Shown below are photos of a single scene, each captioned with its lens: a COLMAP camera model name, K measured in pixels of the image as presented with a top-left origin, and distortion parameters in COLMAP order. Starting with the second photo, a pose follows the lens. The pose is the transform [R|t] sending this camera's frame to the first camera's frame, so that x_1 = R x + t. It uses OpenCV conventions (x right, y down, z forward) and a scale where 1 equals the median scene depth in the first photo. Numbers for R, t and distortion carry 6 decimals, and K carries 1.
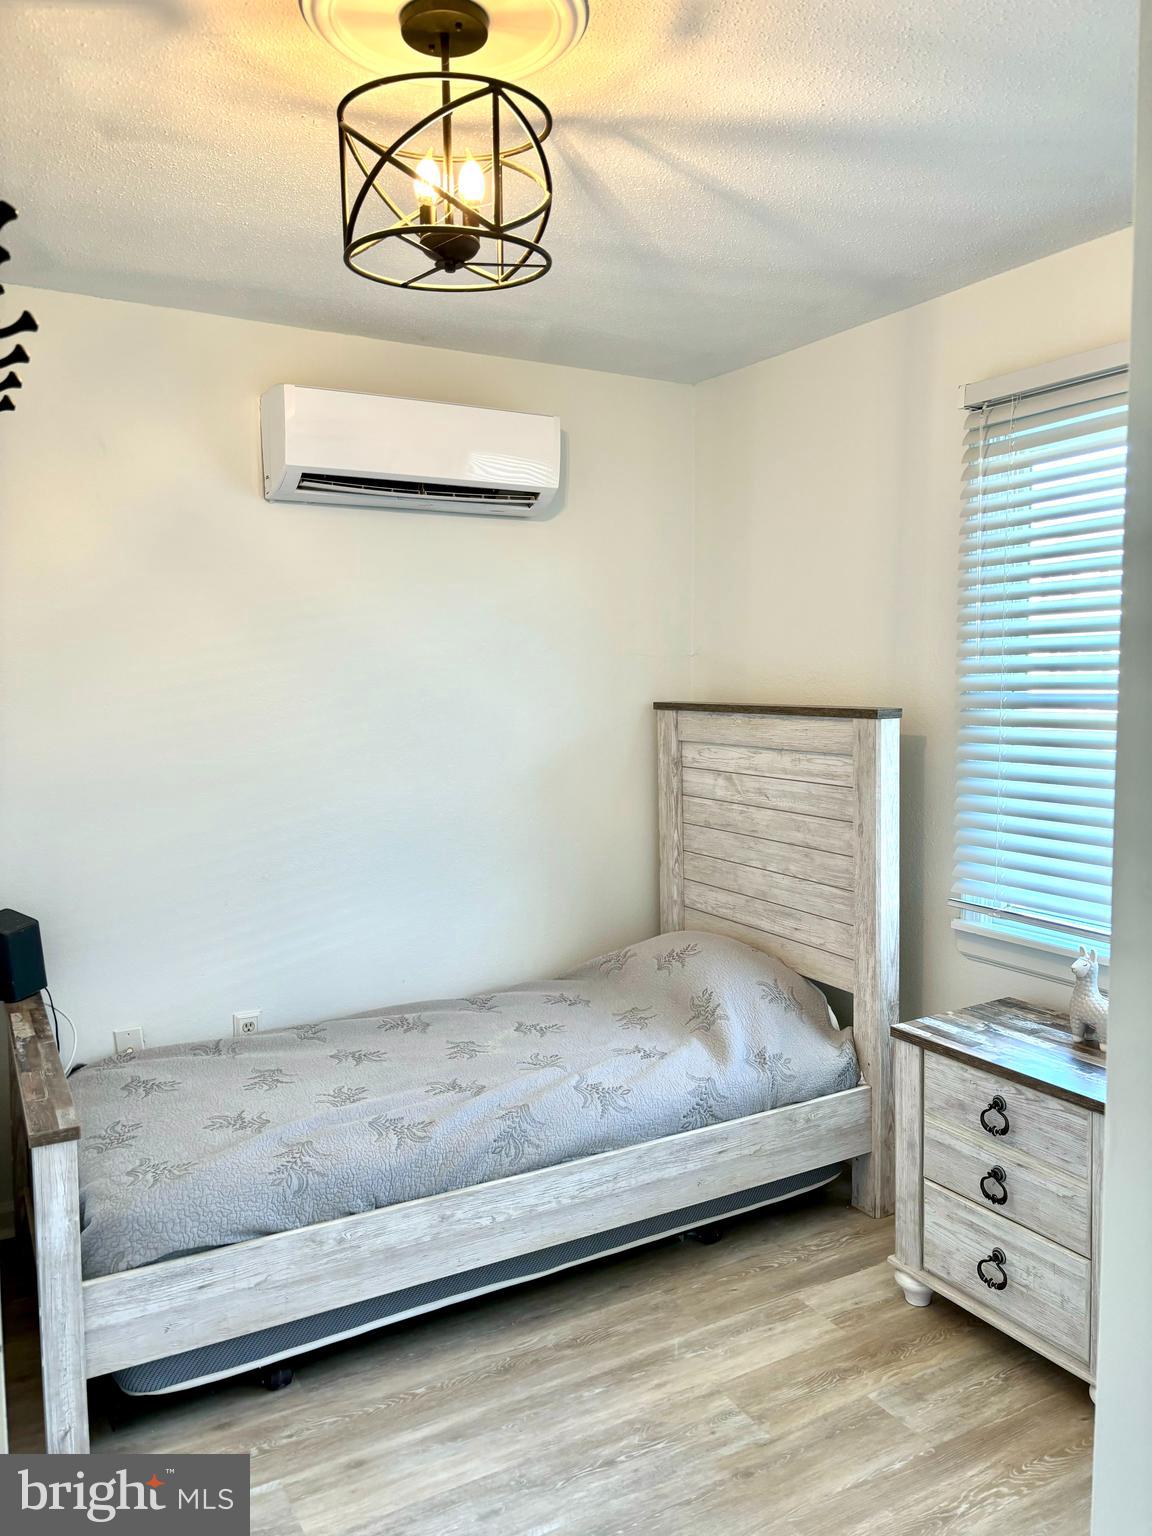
lens RADIAL K [[1147.6, 0, 579.2], [0, 1147.6, 762.1], [0, 0, 1]] dist [0.044247, -0.039678]
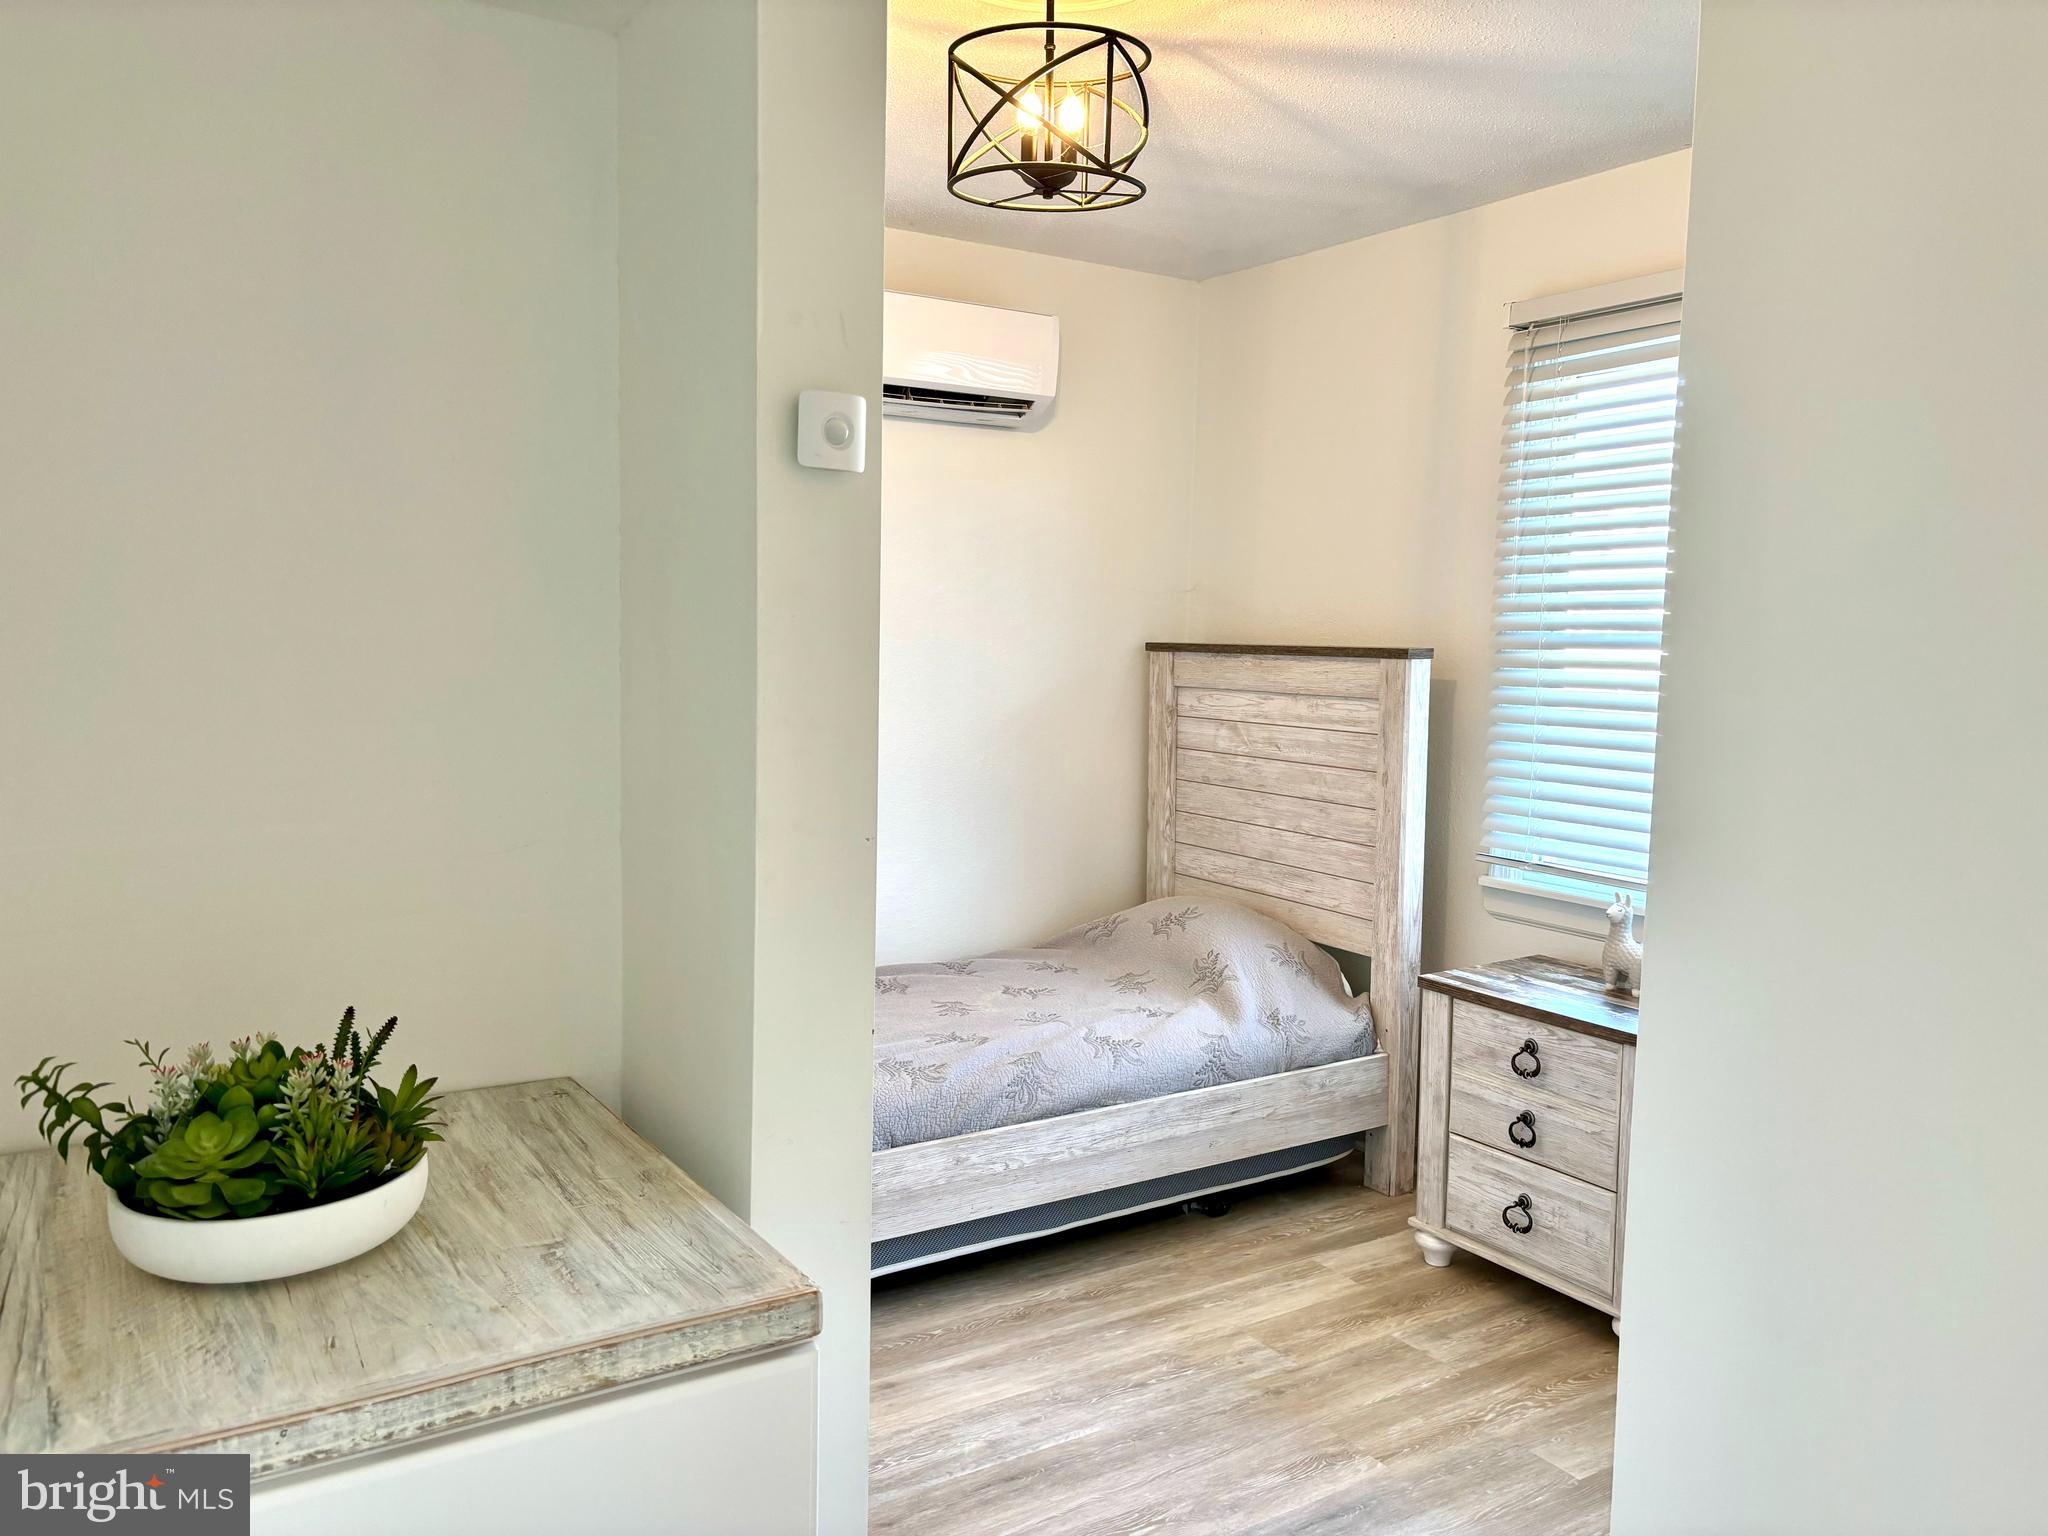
lens RADIAL K [[1530.1, 0, 1020.9], [0, 1530.1, 777.8], [0, 0, 1]] dist [0.044247, -0.039678]
pose [[0.998769, 0.019768, 0.045497, -0.127805], [-0.020730, 0.999570, 0.020755, 0.046226], [-0.045068, -0.021672, 0.998749, -0.270289]]
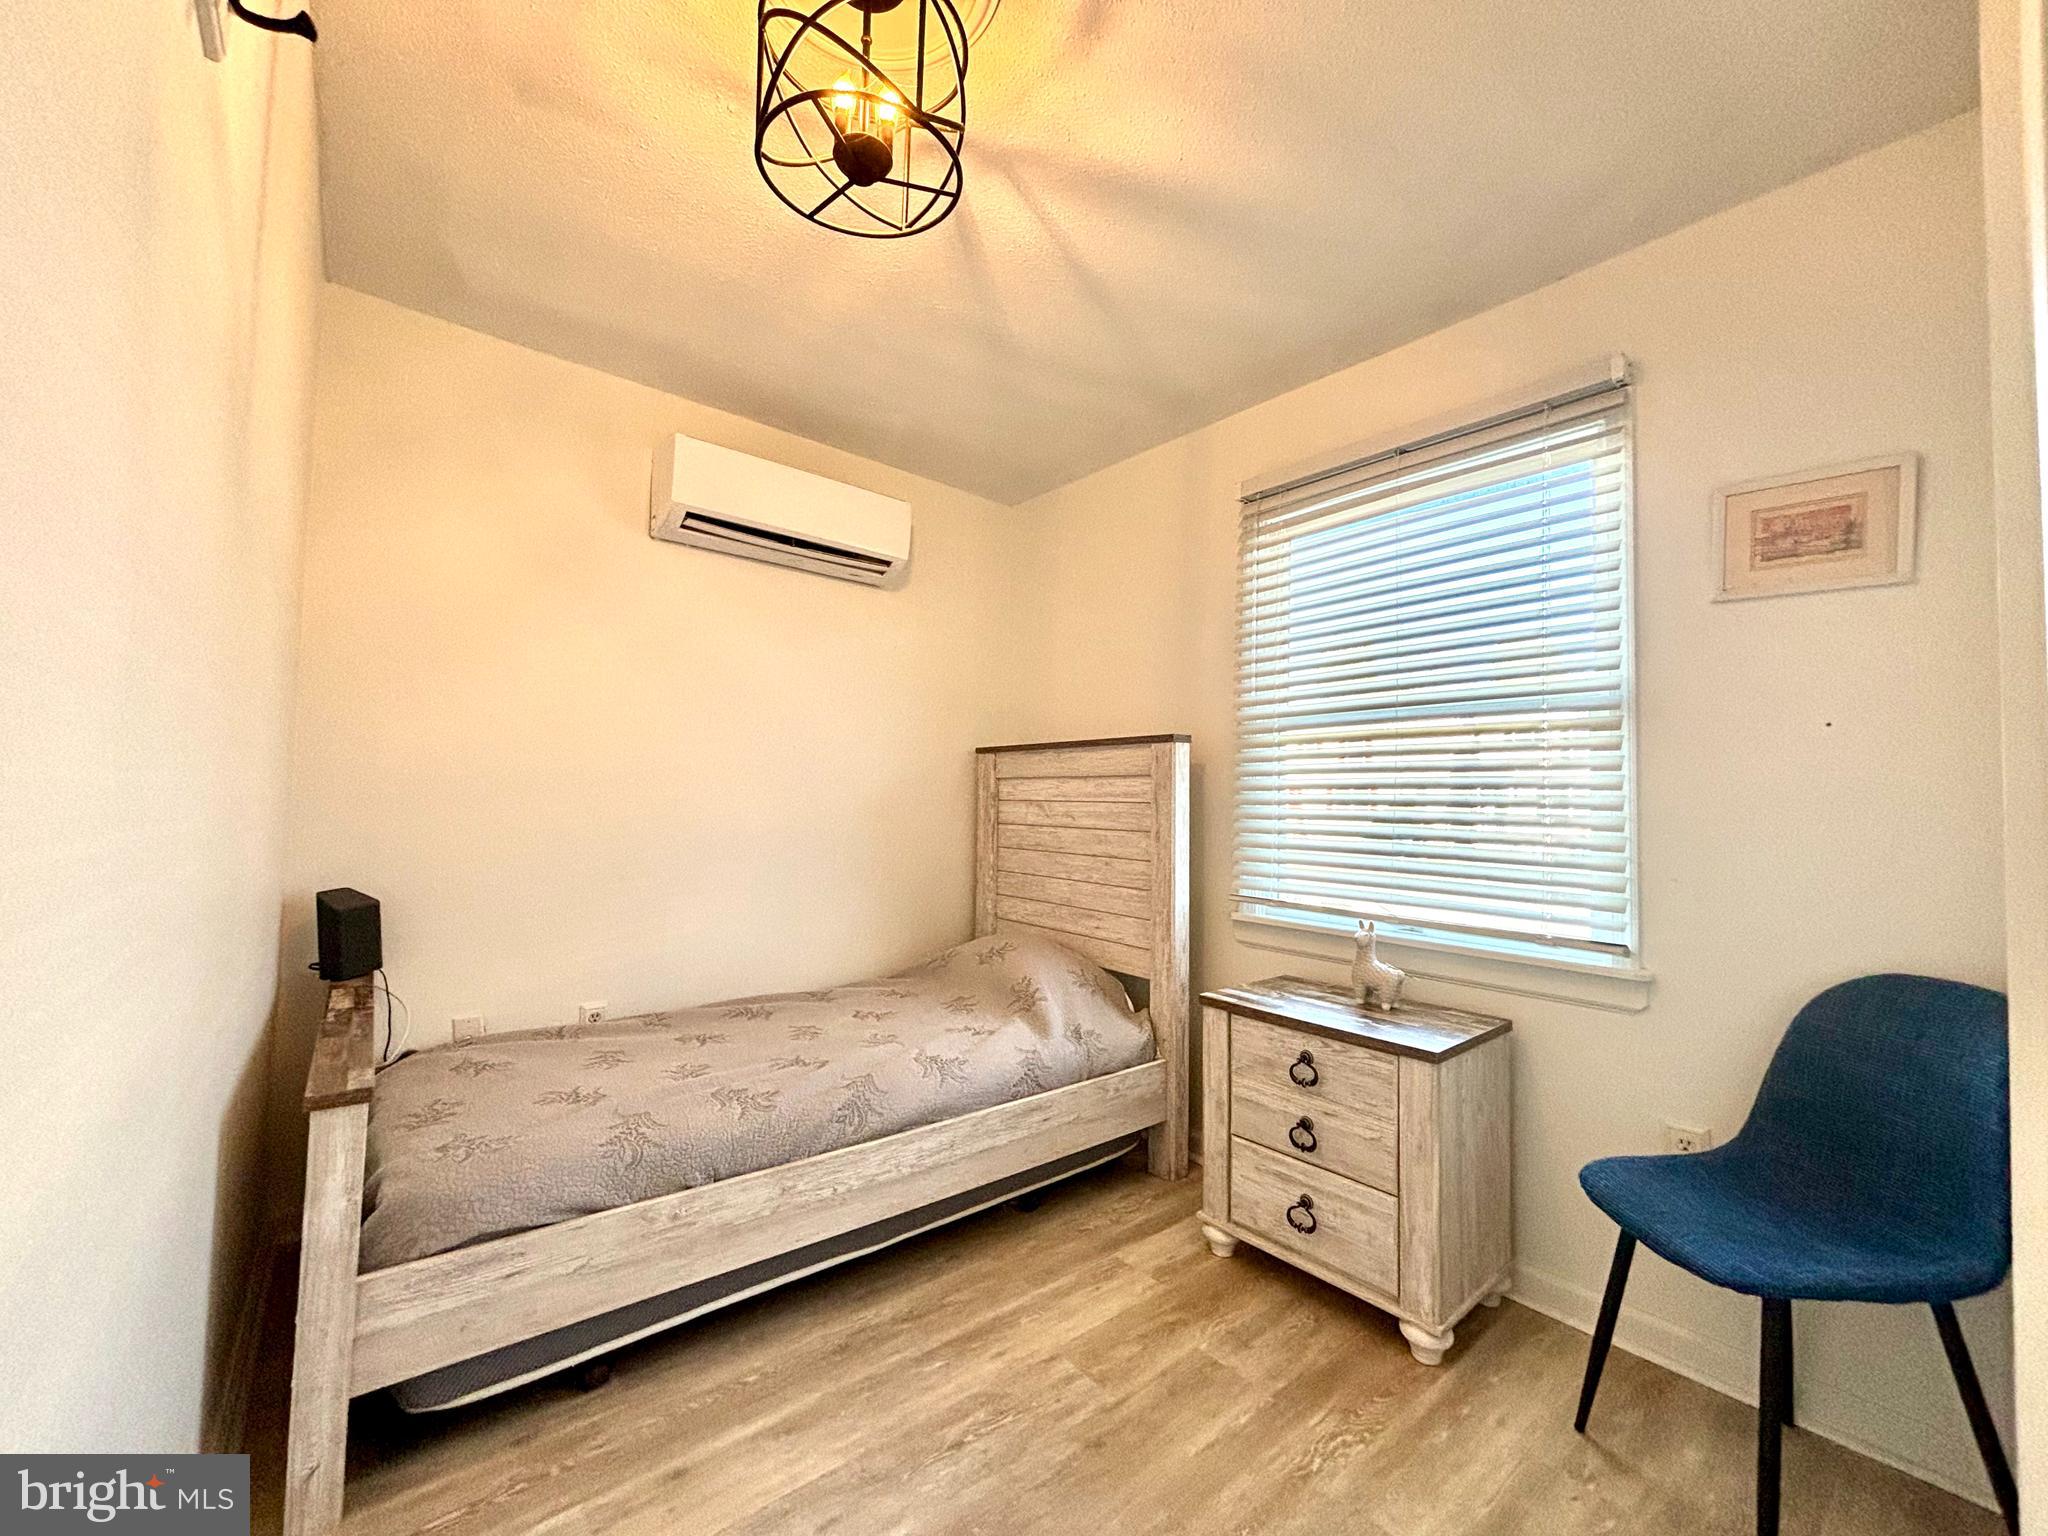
lens RADIAL K [[821.6, 0, 1019.0], [0, 821.6, 760.2], [0, 0, 1]] dist [-0.000386, 0.001626]
pose [[0.985532, 0.040476, 0.164588, -0.049387], [-0.018802, 0.991182, -0.131165, 0.115040], [-0.168446, 0.126173, 0.977602, 0.223984]]
